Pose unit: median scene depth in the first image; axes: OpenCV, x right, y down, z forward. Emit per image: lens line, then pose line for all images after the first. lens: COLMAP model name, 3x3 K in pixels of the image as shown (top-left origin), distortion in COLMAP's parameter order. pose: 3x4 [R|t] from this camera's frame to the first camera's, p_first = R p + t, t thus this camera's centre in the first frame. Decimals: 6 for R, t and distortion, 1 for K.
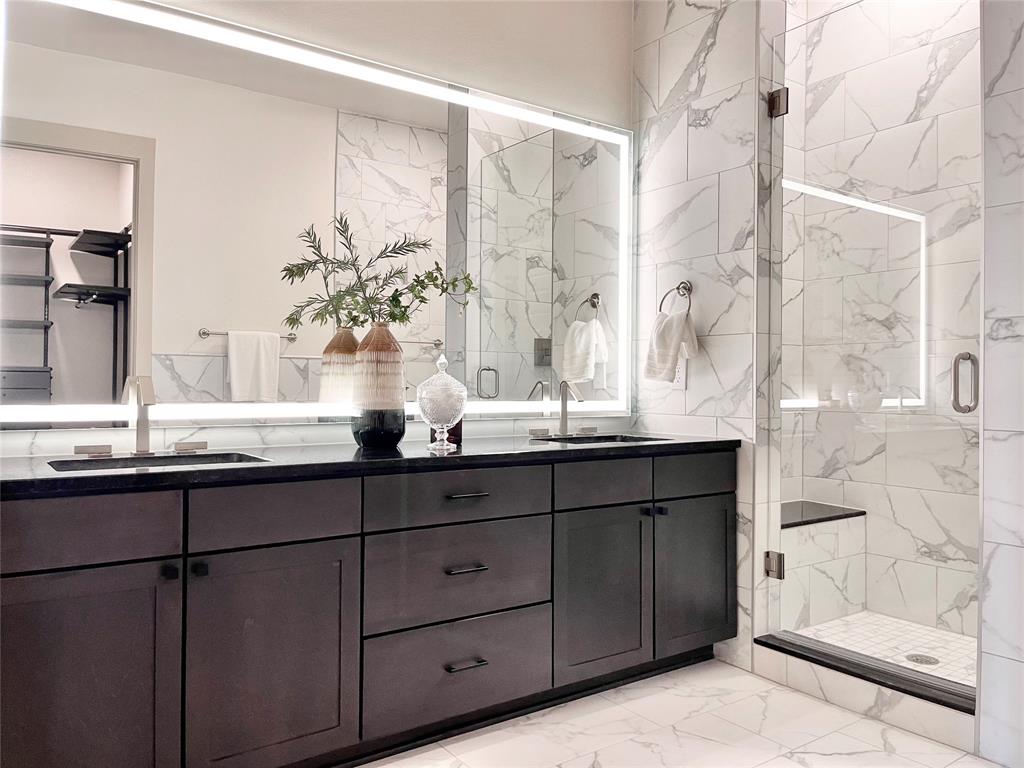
lens RADIAL K [[777.7, 0, 512.6], [0, 777.7, 378.8], [0, 0, 1]] dist [0.062912, -0.084745]
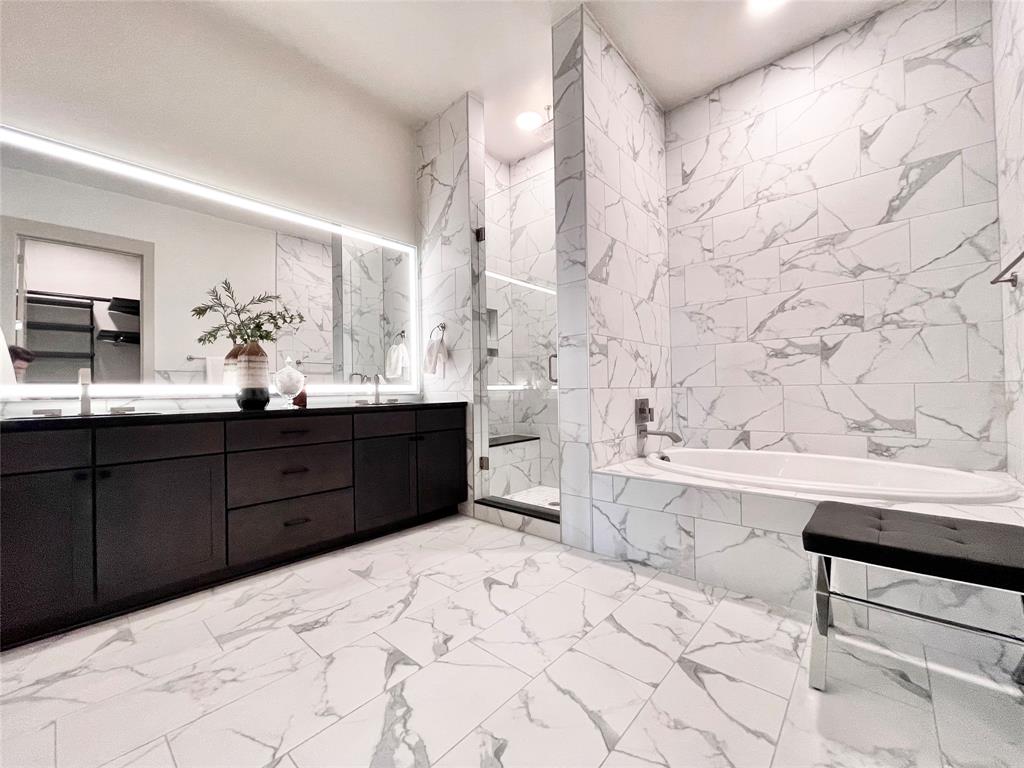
lens RADIAL K [[412.0, 0, 509.7], [0, 412.0, 386.8], [0, 0, 1]] dist [-0.002956, 0.000471]
pose [[0.976734, -0.022554, 0.213265, 0.172687], [0.023666, 0.999716, -0.002662, 0.044288], [-0.213145, 0.007647, 0.976991, -0.047375]]
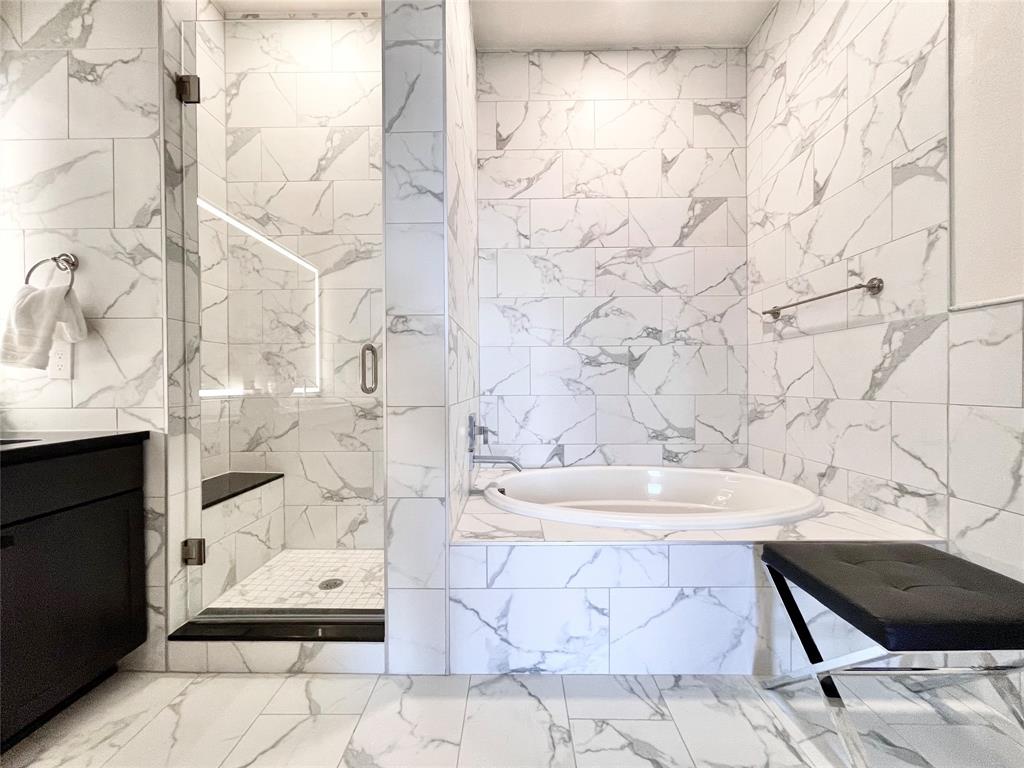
lens RADIAL K [[412.0, 0, 509.7], [0, 412.0, 386.8], [0, 0, 1]] dist [-0.002956, 0.000471]
pose [[0.592769, -0.018140, 0.805168, 0.150452], [0.004974, 0.999810, 0.018864, 0.017417], [-0.805357, -0.007177, 0.592746, 0.354648]]
